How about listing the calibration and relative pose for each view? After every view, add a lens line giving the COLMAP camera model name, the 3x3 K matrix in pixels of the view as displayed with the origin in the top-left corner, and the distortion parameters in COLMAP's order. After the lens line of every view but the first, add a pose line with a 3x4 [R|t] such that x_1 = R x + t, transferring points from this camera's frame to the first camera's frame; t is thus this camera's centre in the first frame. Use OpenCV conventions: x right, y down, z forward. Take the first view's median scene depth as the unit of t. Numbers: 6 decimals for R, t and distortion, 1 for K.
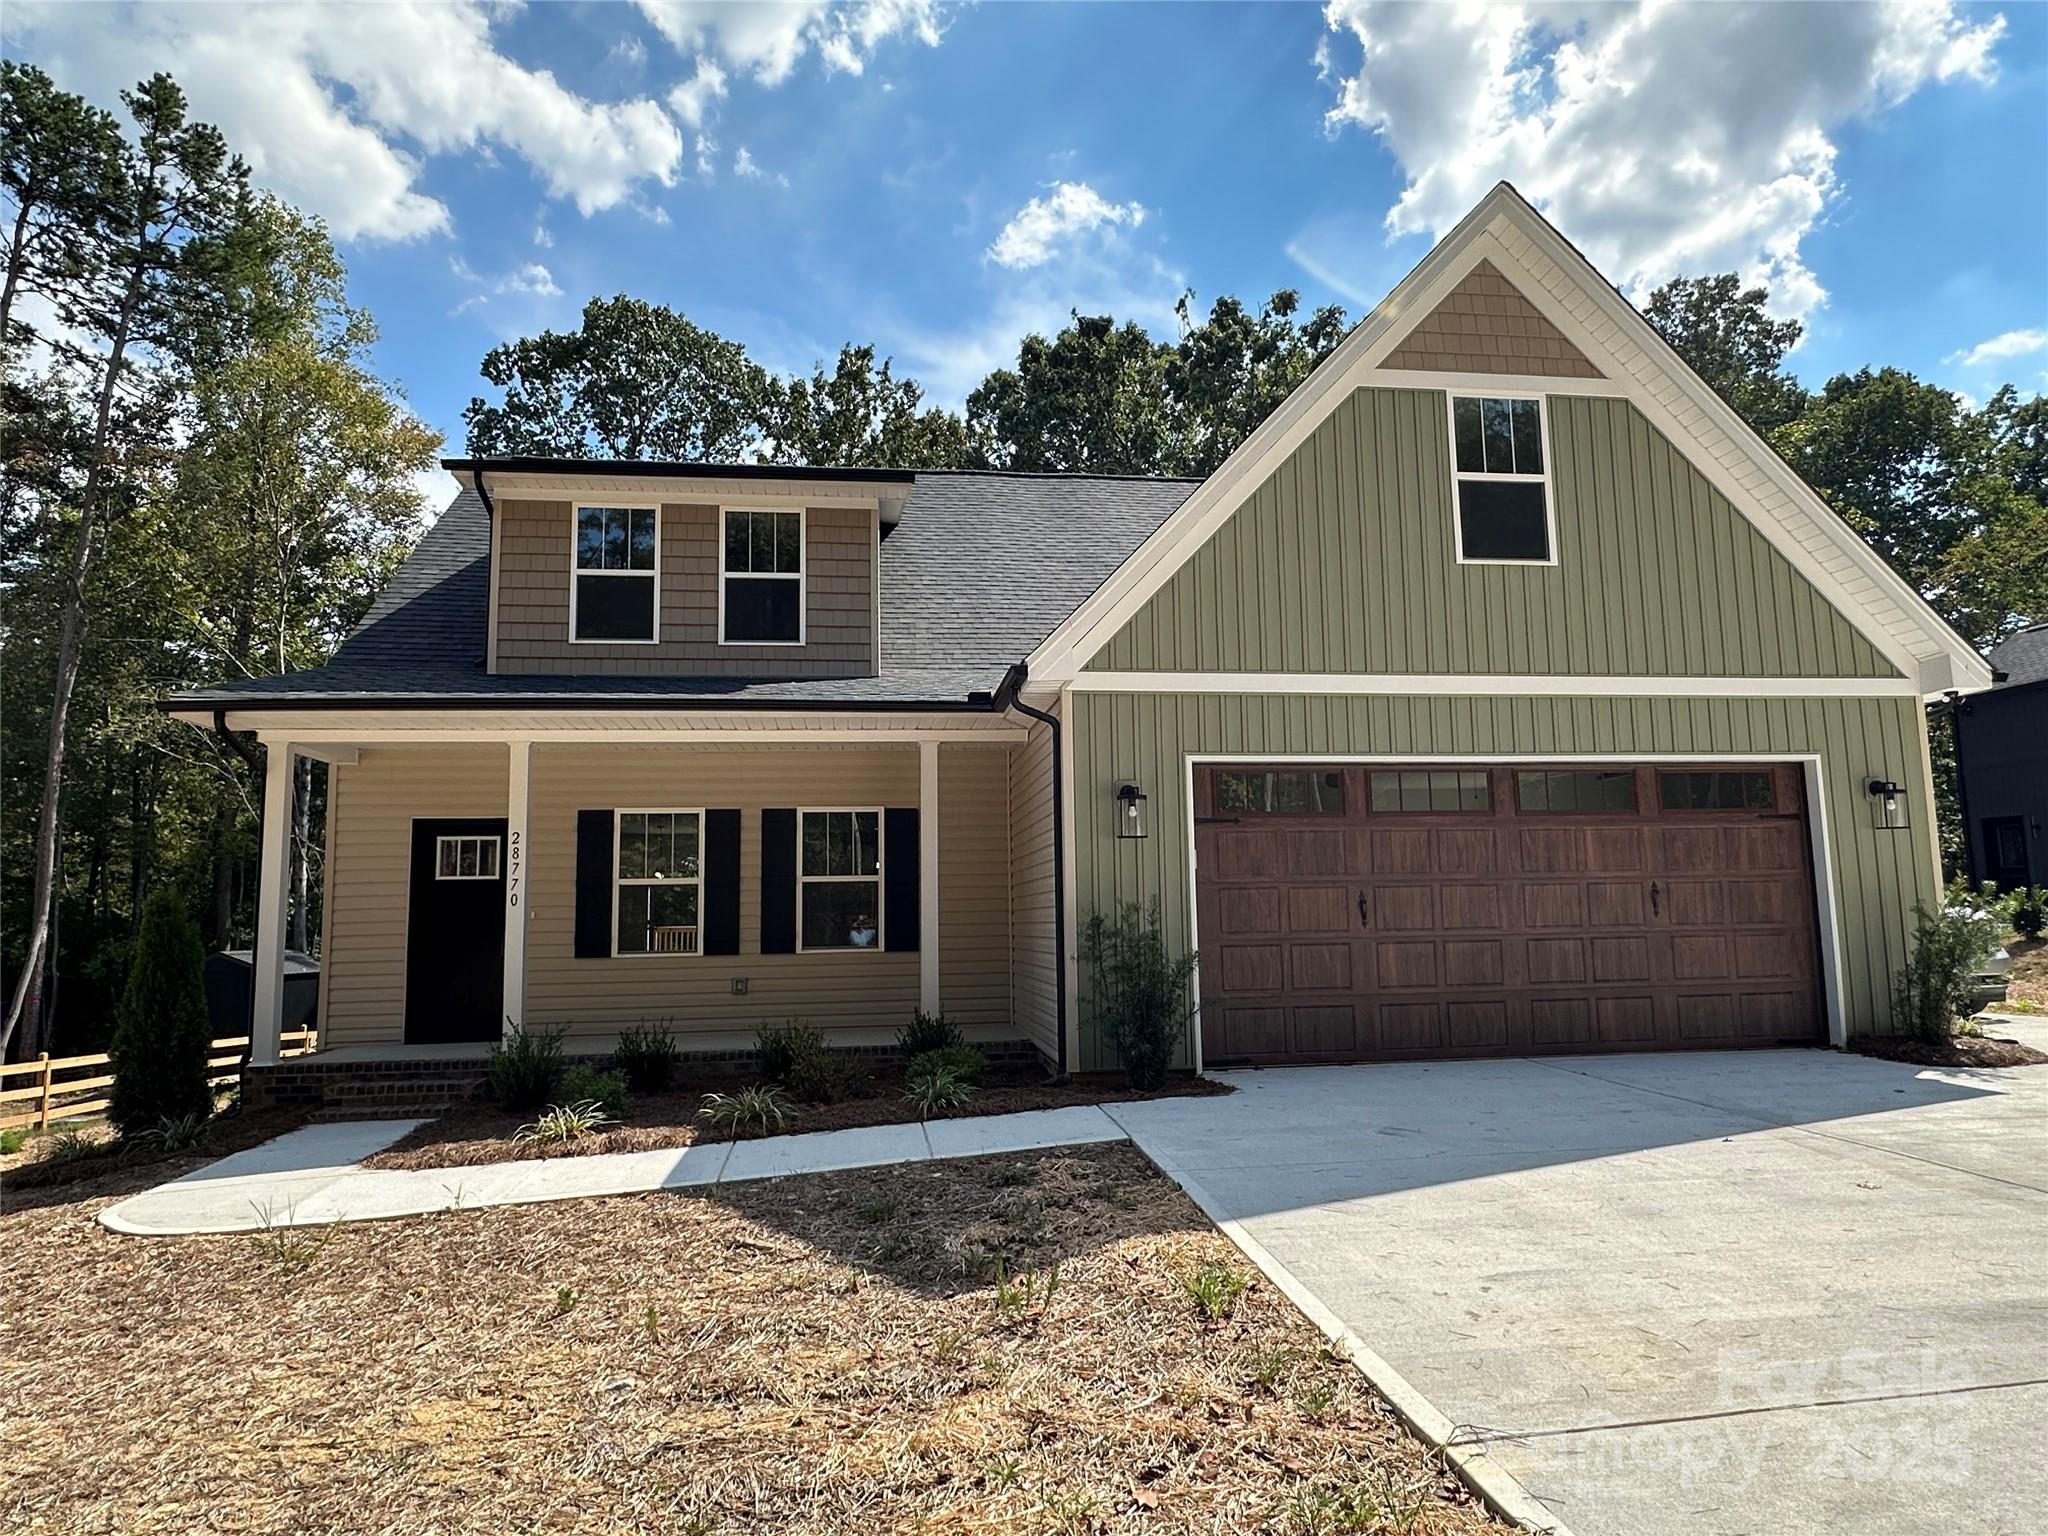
lens RADIAL K [[1192.1, 0, 1024.7], [0, 1192.1, 770.0], [0, 0, 1]] dist [-0.019432, -0.000439]
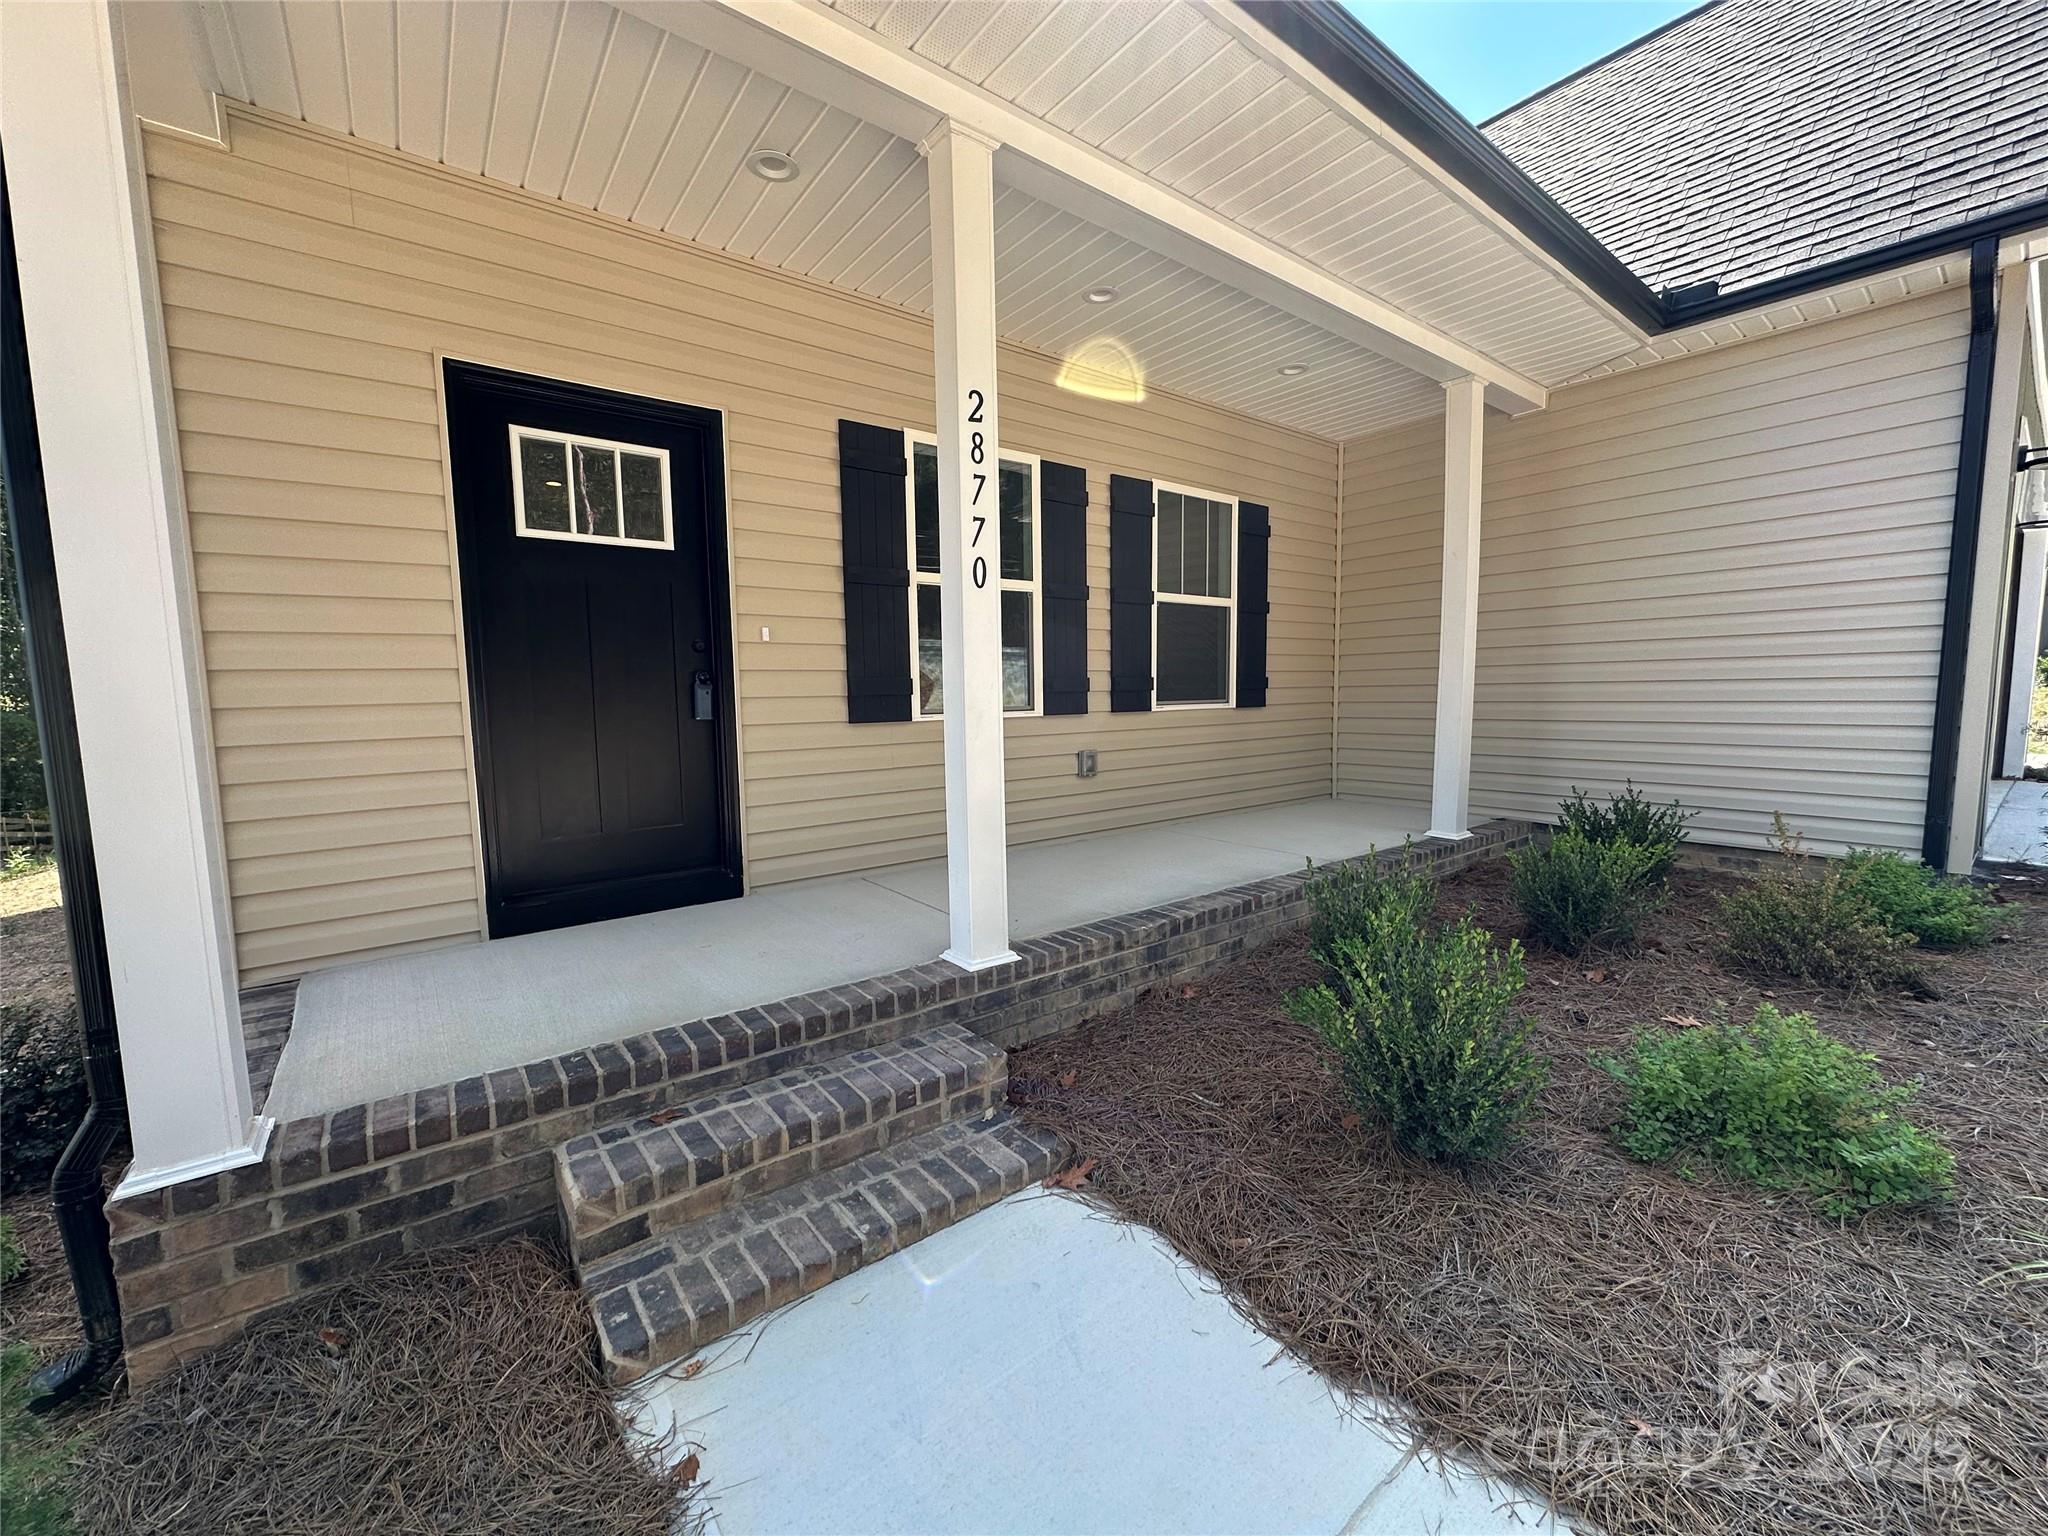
lens RADIAL K [[817.1, 0, 1026.4], [0, 817.1, 767.6], [0, 0, 1]] dist [-0.006333, 0.000331]
pose [[0.869124, -0.043291, 0.492696, -0.482460], [-0.057838, 0.980431, 0.188174, 0.106643], [-0.491201, -0.192043, 0.849612, 0.661652]]
